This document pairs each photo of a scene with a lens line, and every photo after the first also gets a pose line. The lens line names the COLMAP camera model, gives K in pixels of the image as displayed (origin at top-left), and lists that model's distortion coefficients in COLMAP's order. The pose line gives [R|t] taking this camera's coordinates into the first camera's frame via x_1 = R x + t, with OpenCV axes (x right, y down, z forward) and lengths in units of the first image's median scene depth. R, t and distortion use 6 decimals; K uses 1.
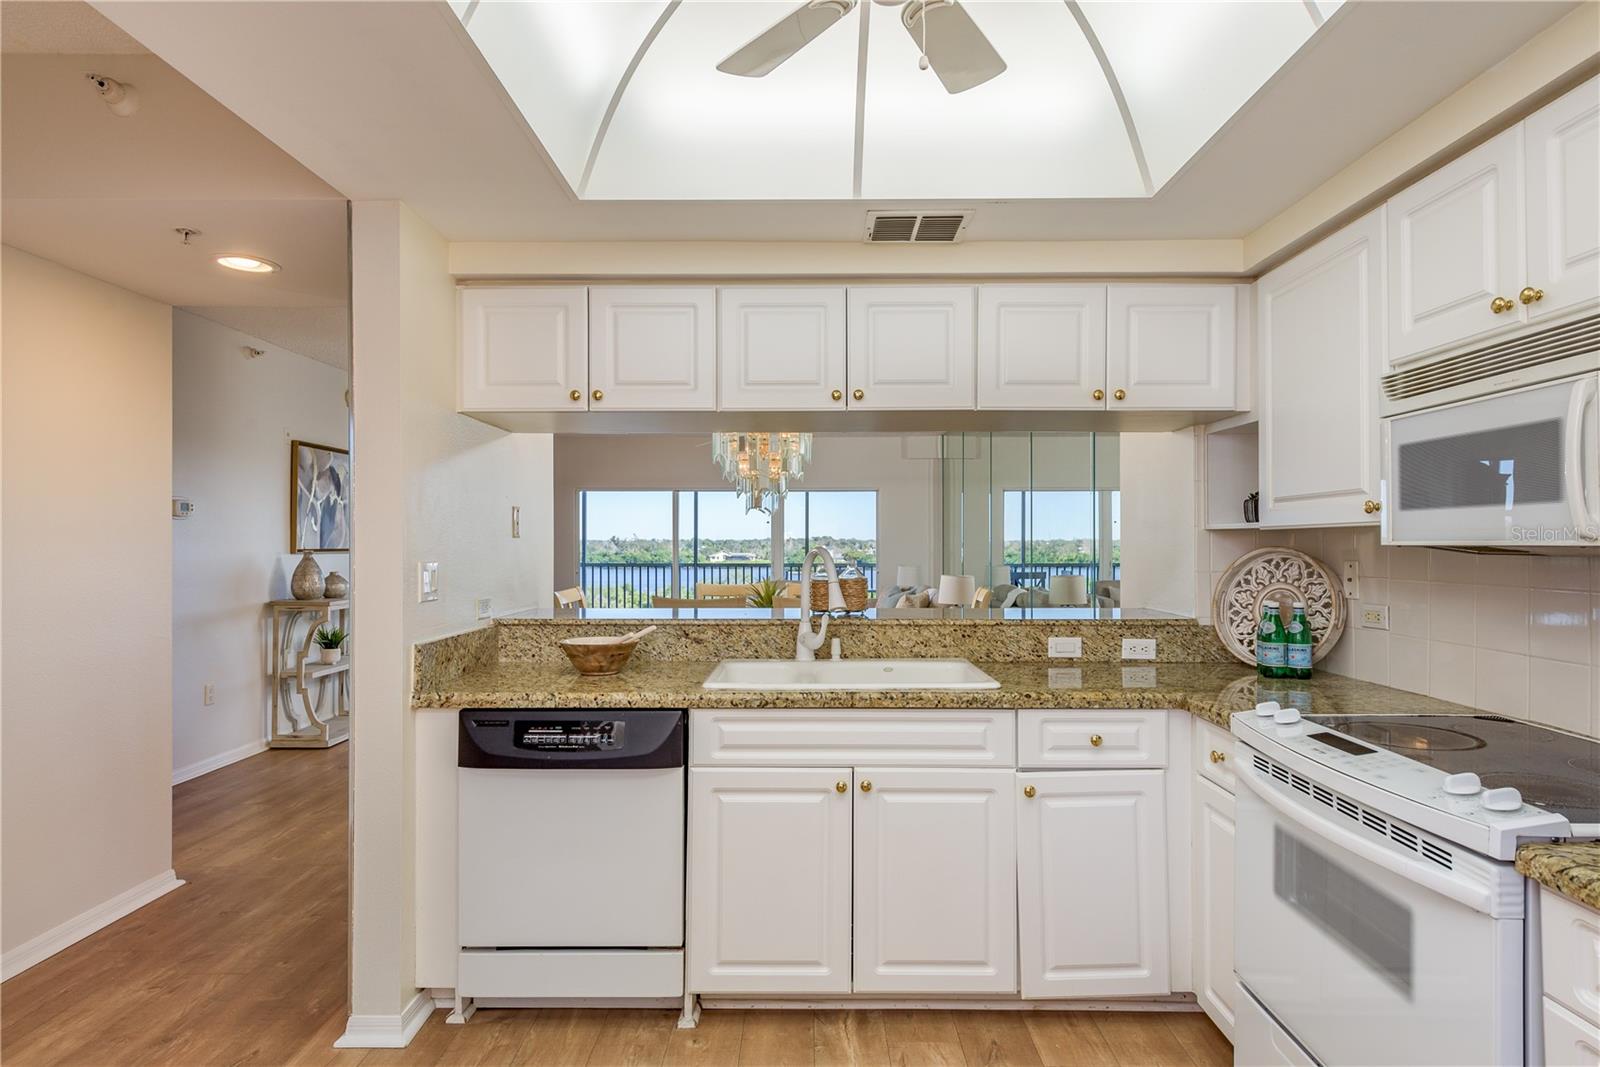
lens RADIAL K [[869.0, 0, 800.0], [0, 869.0, 533.5], [0, 0, 1]] dist [0.032891, -0.007526]
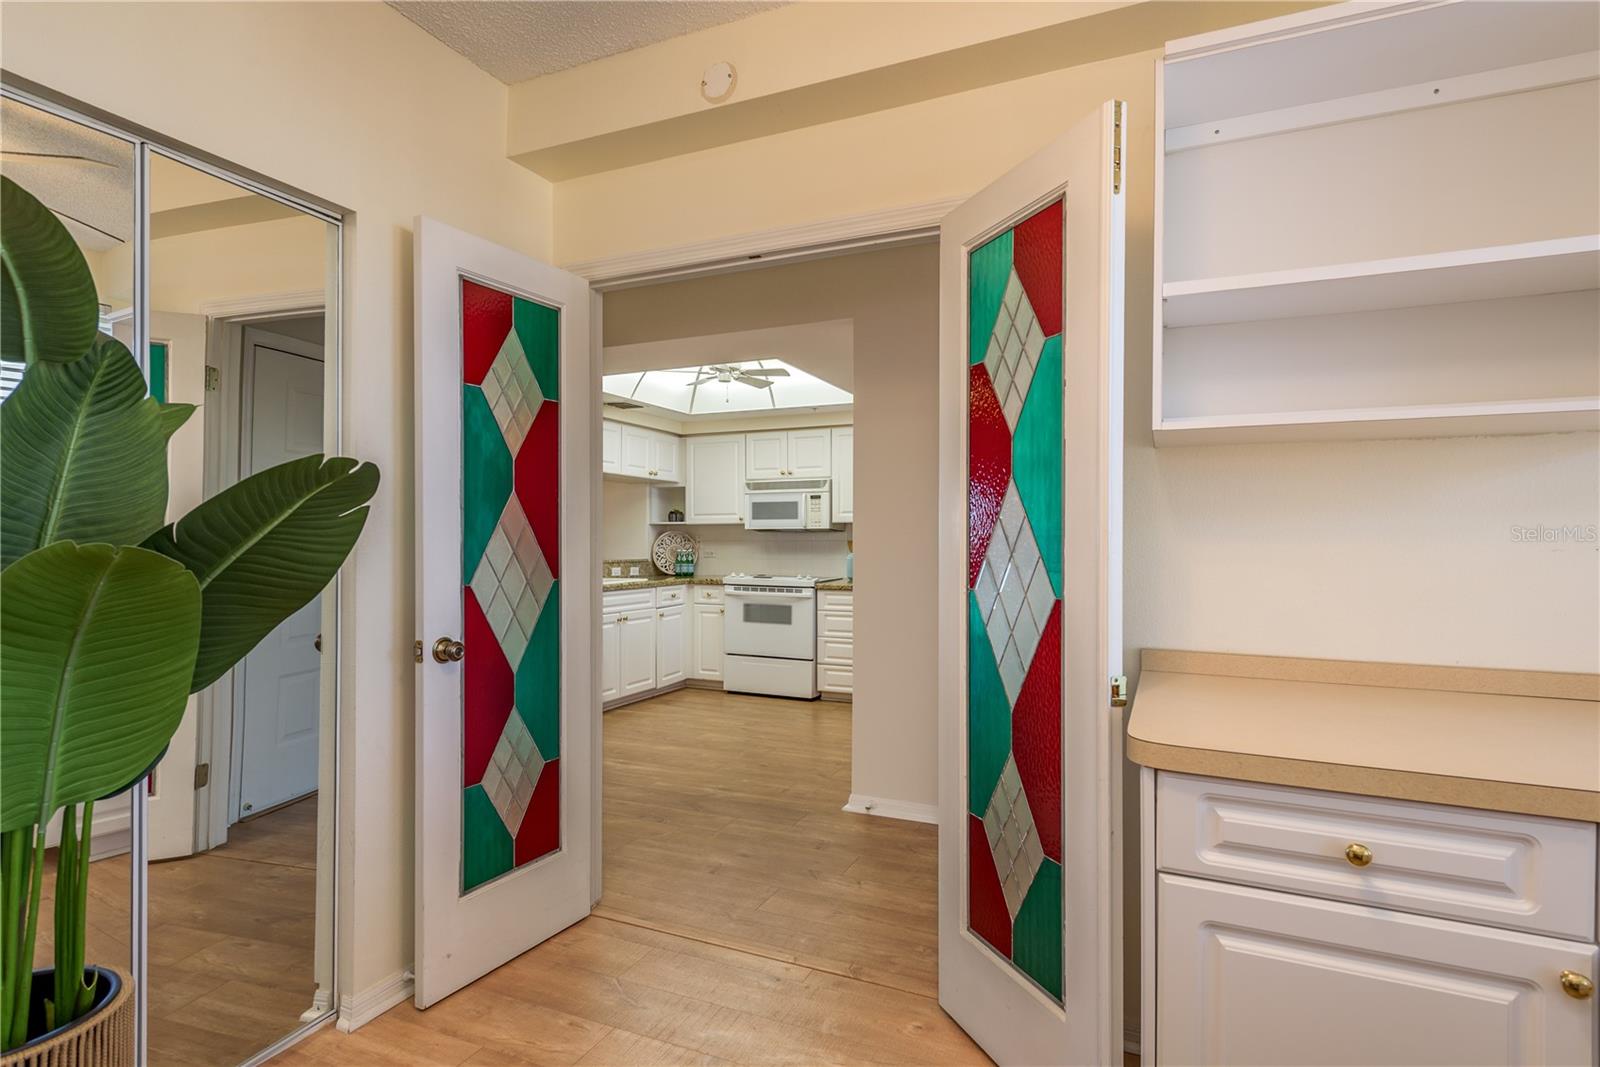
lens RADIAL K [[836.3, 0, 800.0], [0, 836.3, 533.5], [0, 0, 1]] dist [0.020523, -0.000875]
pose [[0.390012, 0.012949, 0.920719, -2.286293], [-0.010925, 0.999896, -0.009435, 0.057526], [-0.920745, -0.006379, 0.390113, -0.523401]]
